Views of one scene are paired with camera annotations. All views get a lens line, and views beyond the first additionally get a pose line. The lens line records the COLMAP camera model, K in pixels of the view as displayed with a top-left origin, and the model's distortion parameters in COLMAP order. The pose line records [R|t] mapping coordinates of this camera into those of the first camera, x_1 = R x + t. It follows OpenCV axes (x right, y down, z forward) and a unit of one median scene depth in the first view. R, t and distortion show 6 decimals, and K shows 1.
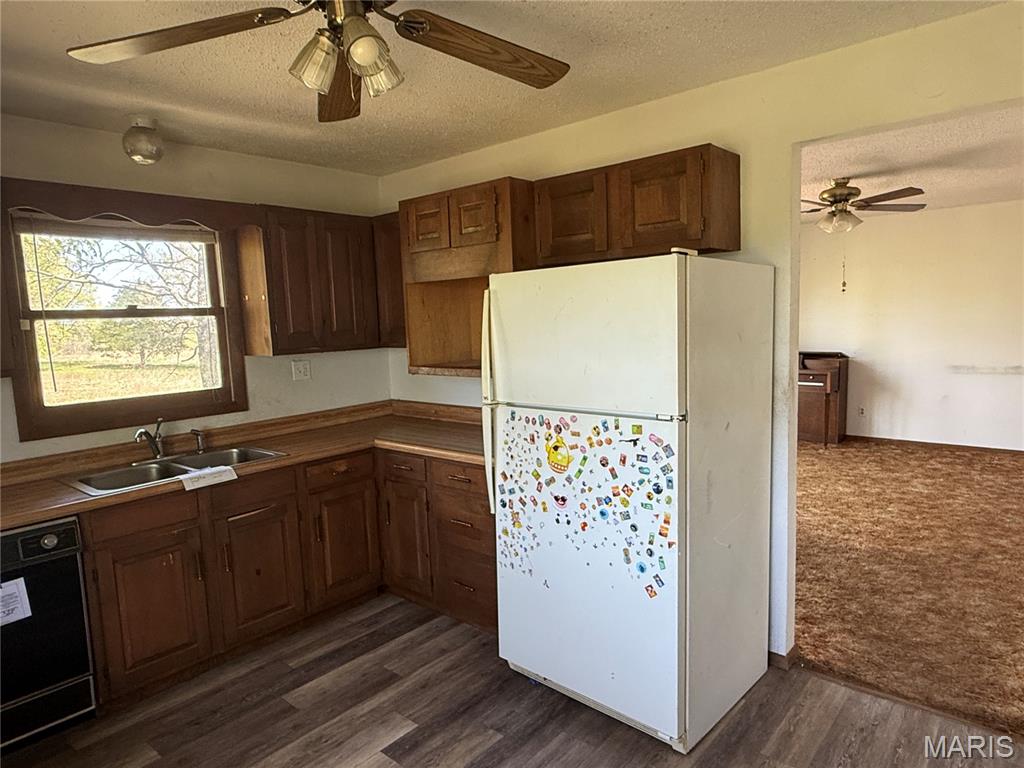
lens RADIAL K [[628.0, 0, 510.5], [0, 628.0, 388.5], [0, 0, 1]] dist [0.001356, 0.002120]
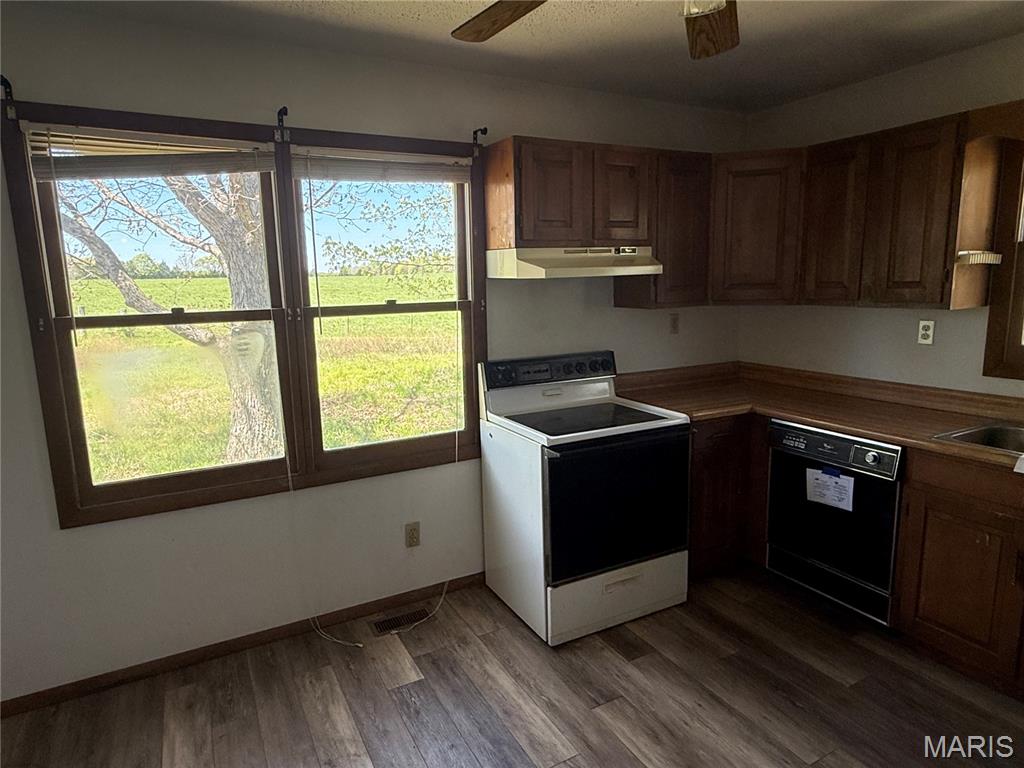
lens RADIAL K [[608.0, 0, 515.1], [0, 608.0, 382.8], [0, 0, 1]] dist [-0.003870, 0.001709]
pose [[-0.334260, 0.201638, -0.920659, 0.385073], [-0.070508, 0.968759, 0.237771, -0.085044], [0.939840, 0.144391, -0.309600, 0.619608]]
